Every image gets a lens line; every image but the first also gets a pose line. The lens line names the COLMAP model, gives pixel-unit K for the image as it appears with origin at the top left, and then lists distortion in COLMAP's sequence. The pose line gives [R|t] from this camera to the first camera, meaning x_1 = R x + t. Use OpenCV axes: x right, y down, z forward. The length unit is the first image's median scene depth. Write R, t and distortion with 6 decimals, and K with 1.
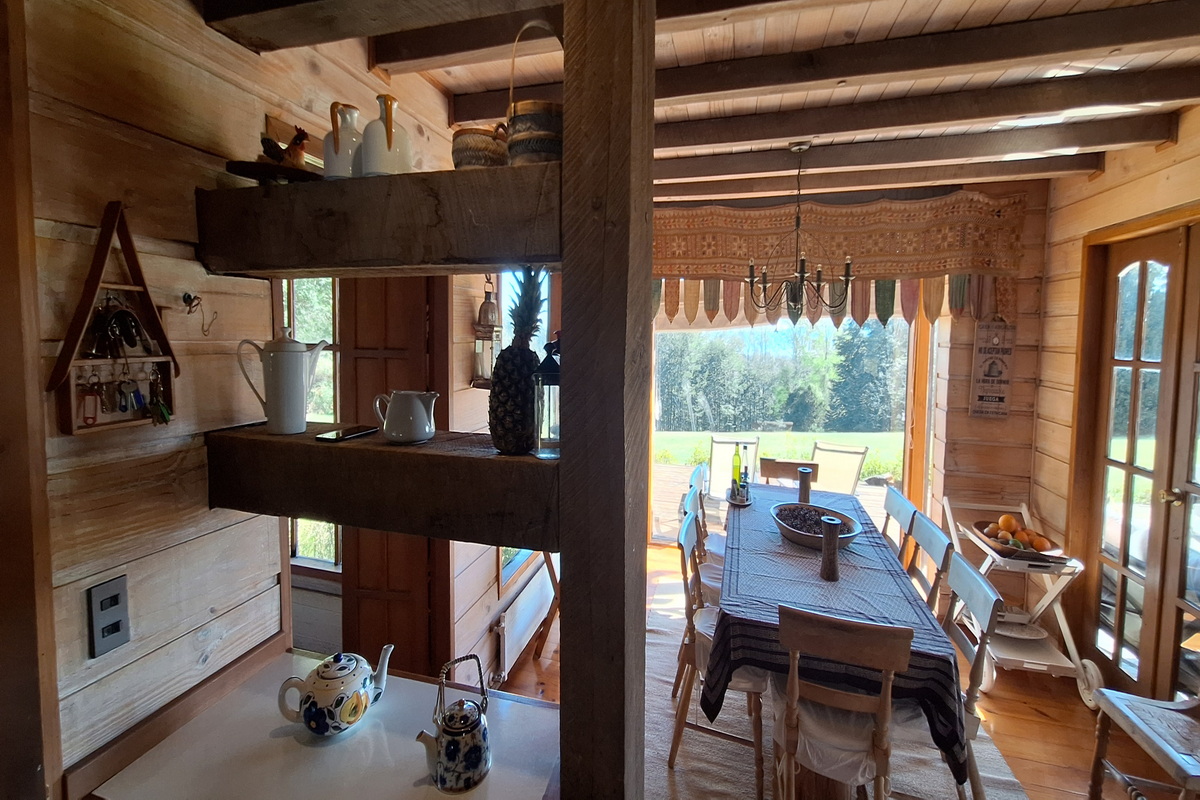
lens RADIAL K [[486.7, 0, 591.3], [0, 486.7, 359.4], [0, 0, 1]] dist [-0.011467, 0.002412]
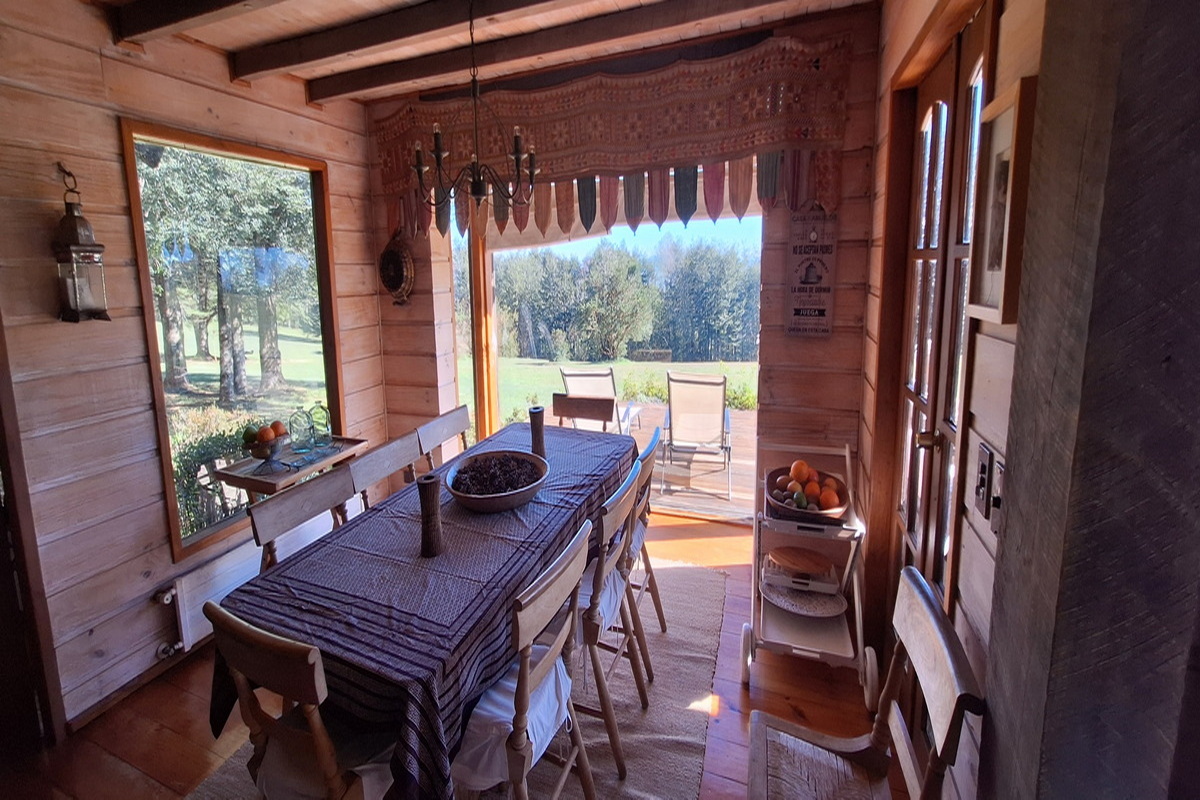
lens RADIAL K [[486.7, 0, 596.0], [0, 486.7, 330.6], [0, 0, 1]] dist [-0.011467, 0.002412]
pose [[0.995620, -0.034701, -0.086817, 0.545870], [0.041290, 0.996307, 0.075281, 0.037413], [0.083884, -0.078536, 0.993376, 0.192659]]
